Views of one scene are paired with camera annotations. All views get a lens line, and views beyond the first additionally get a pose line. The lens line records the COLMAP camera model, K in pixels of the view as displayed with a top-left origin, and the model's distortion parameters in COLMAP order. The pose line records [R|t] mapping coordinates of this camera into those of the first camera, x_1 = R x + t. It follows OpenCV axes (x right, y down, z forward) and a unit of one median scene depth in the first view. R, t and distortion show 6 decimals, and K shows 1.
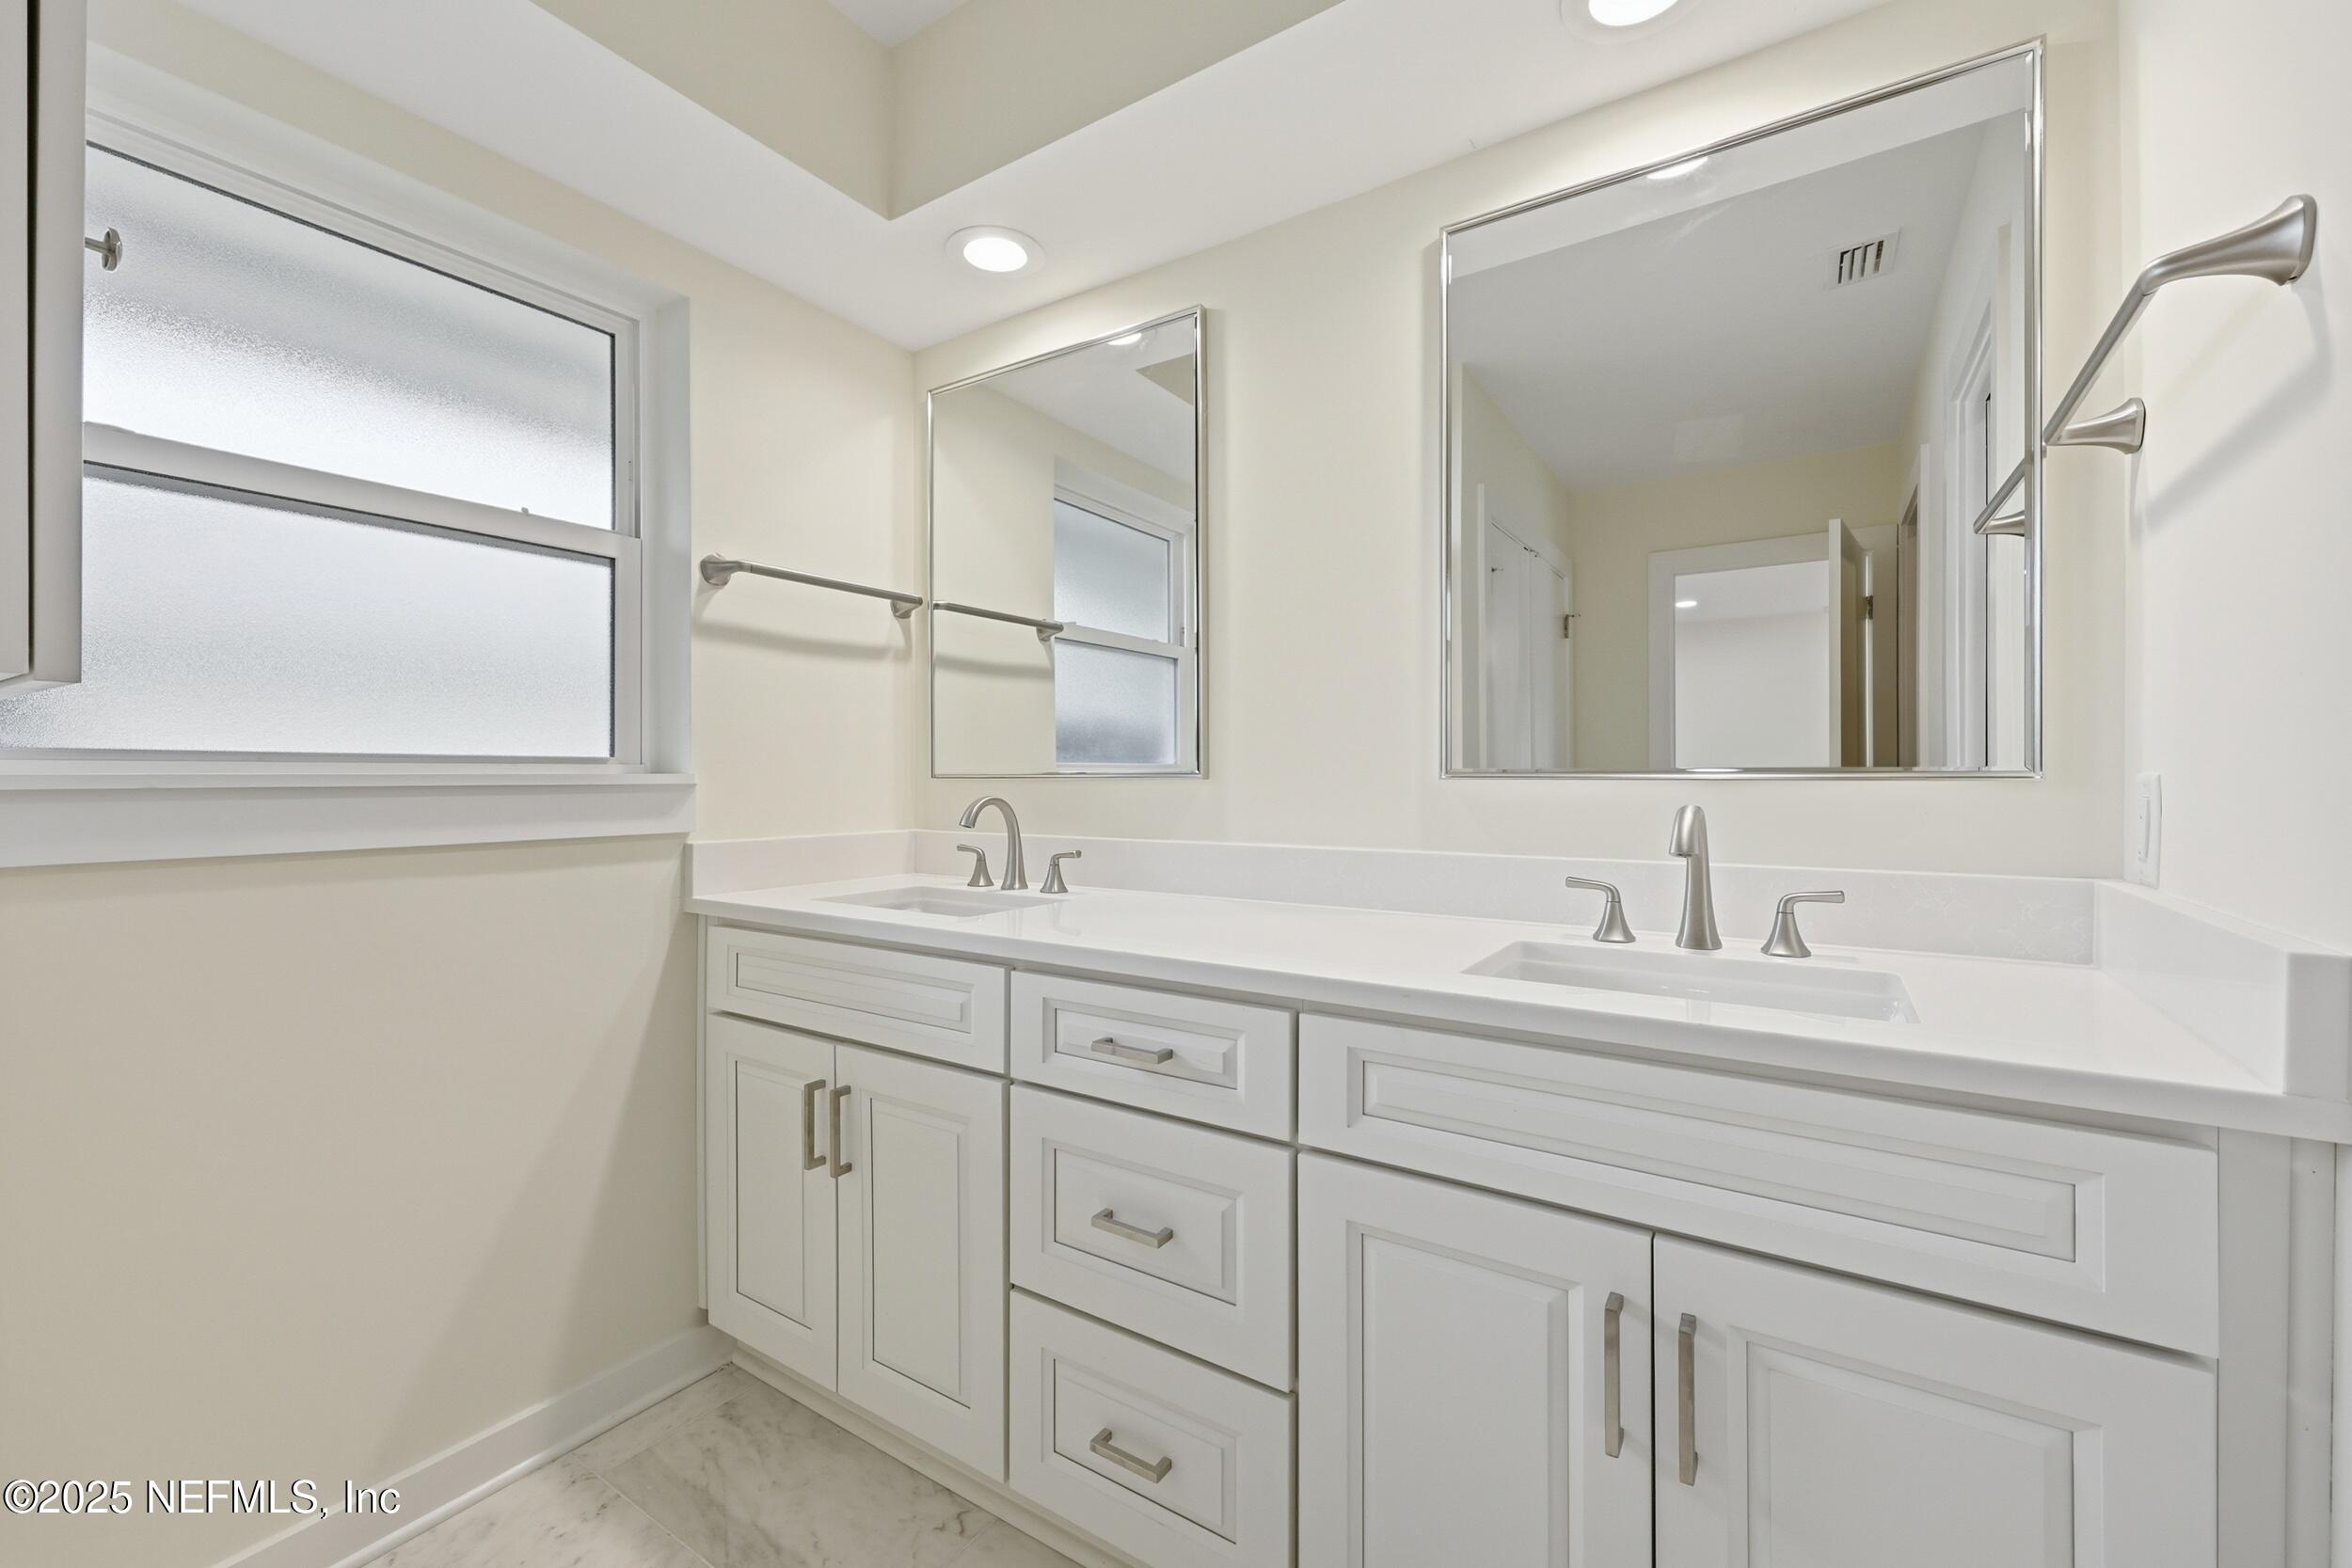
lens RADIAL K [[946.1, 0, 1183.9], [0, 946.1, 777.7], [0, 0, 1]] dist [0.002647, -0.000104]
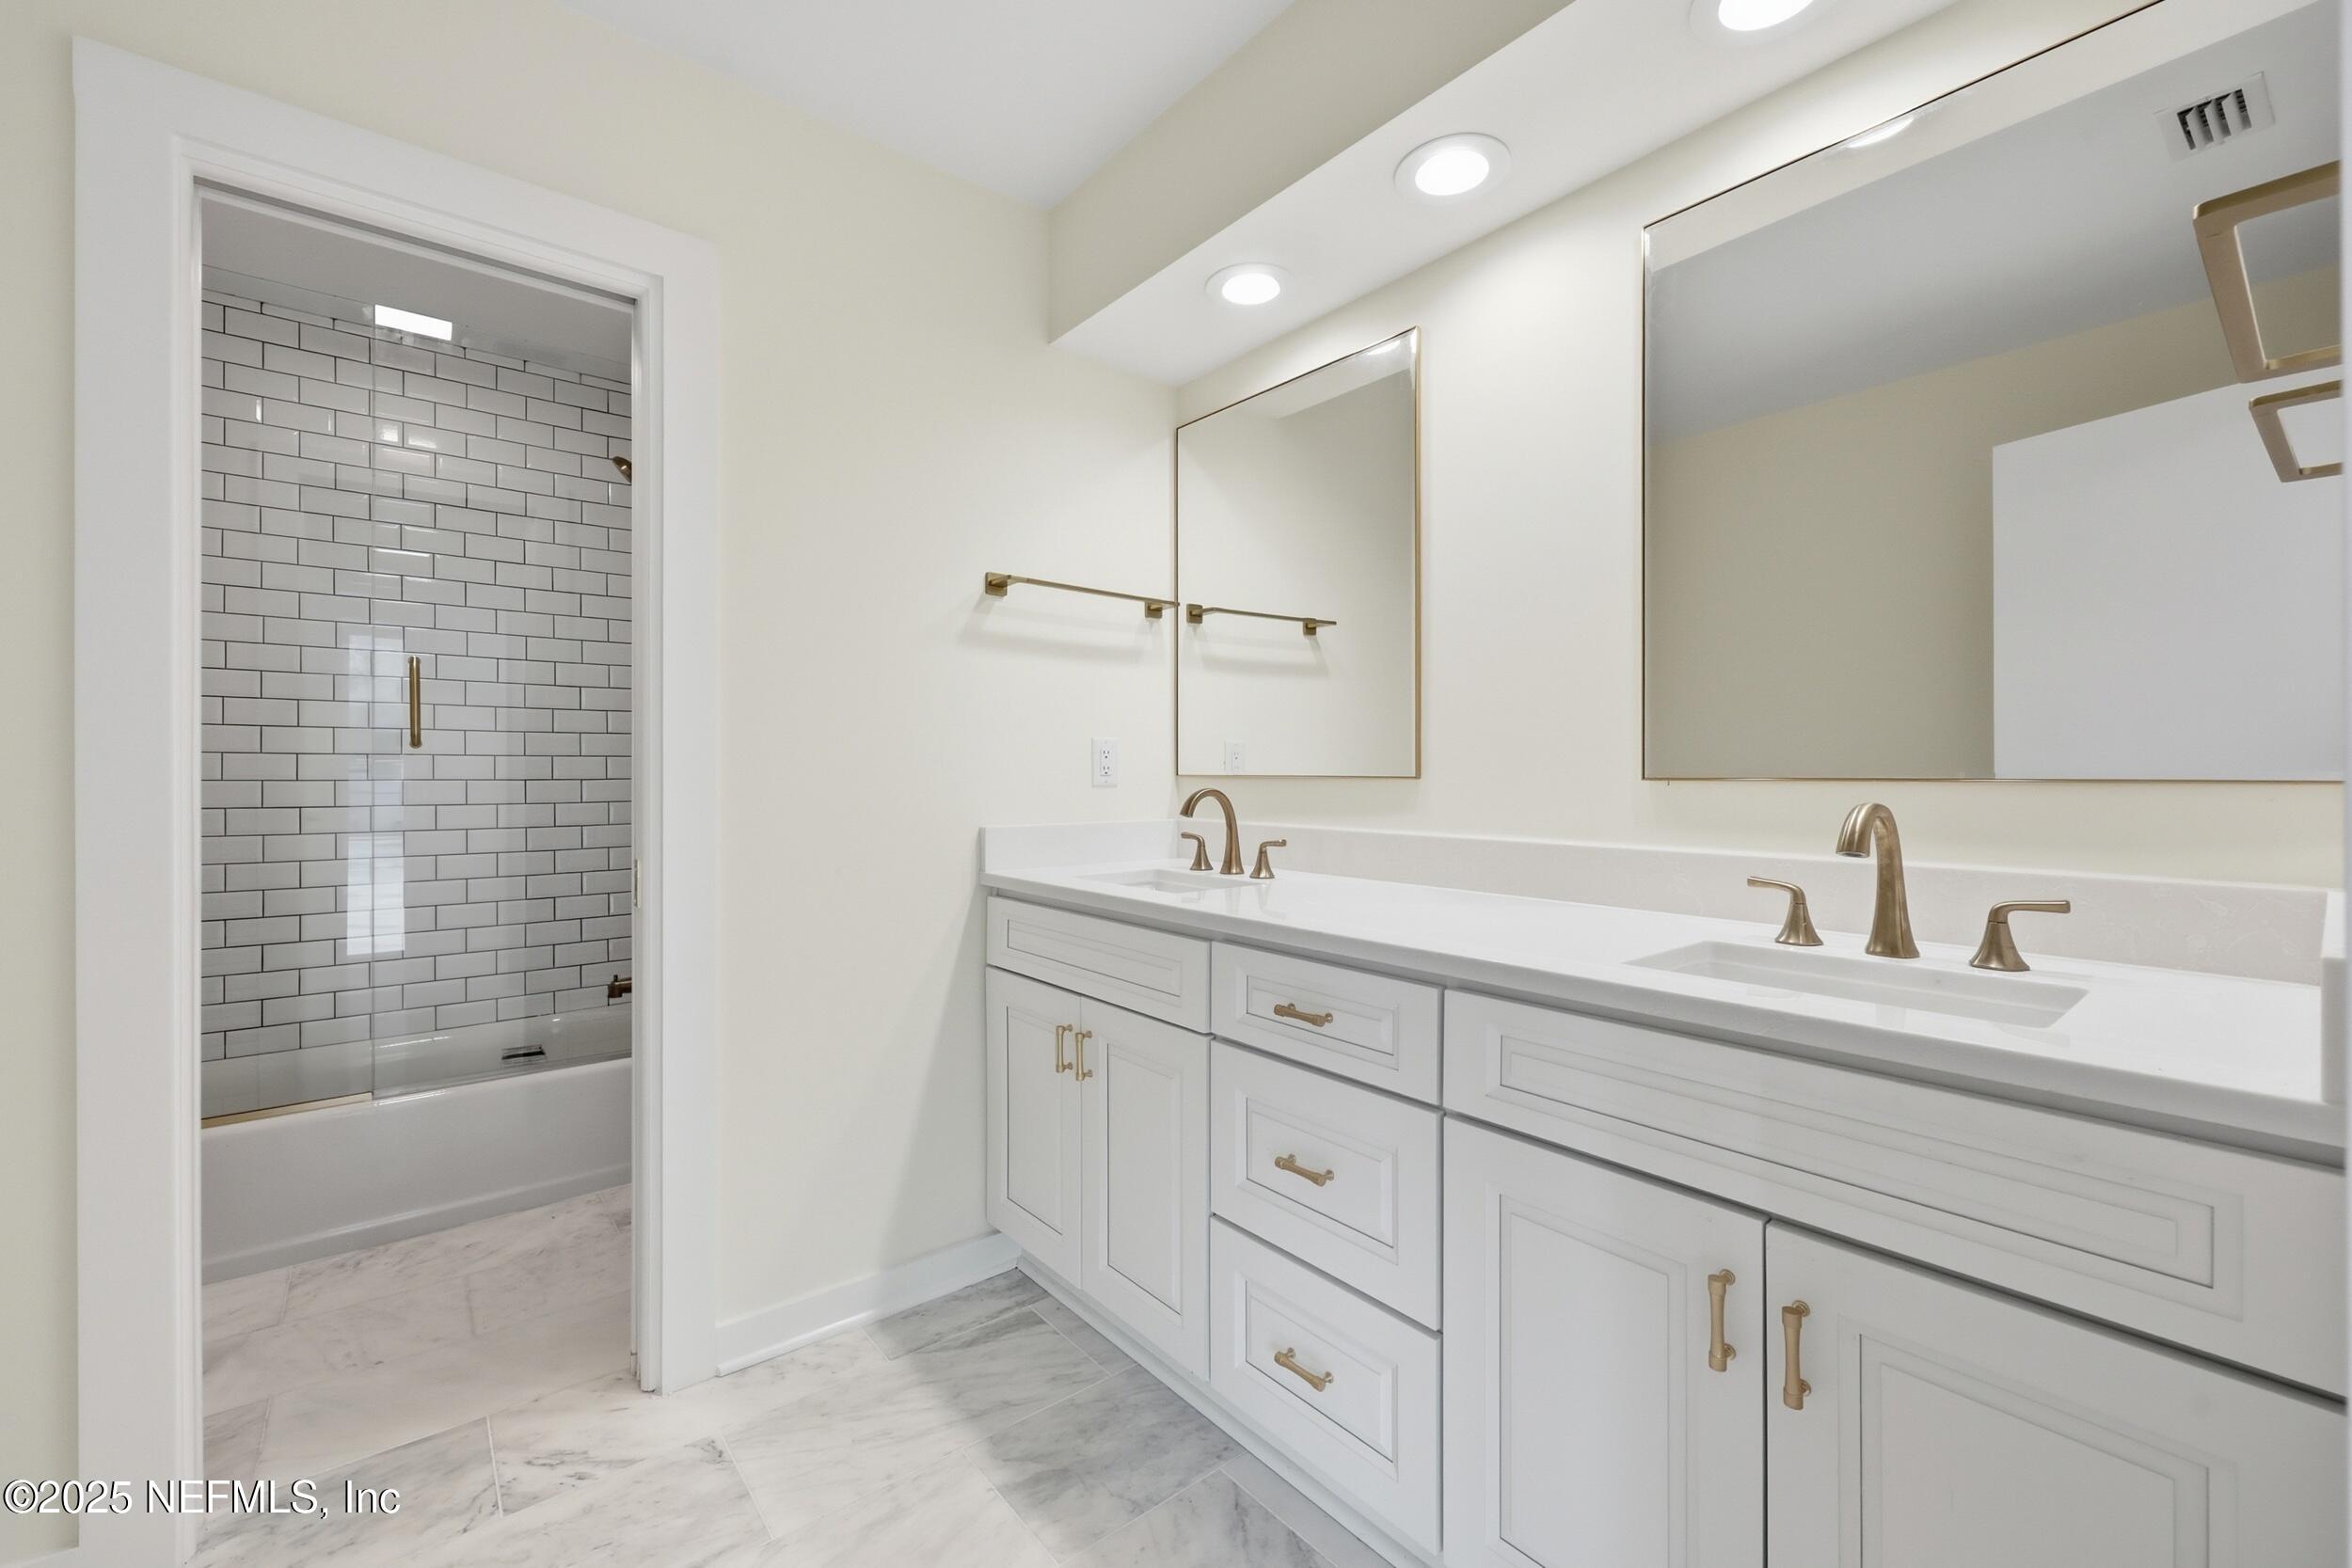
lens RADIAL K [[946.1, 0, 1183.9], [0, 946.1, 777.7], [0, 0, 1]] dist [0.002647, -0.000104]
pose [[0.952925, 0.004023, -0.303178, 0.137813], [-0.003182, 0.999990, 0.003266, 0.000425], [0.303188, -0.002147, 0.952928, -0.115583]]
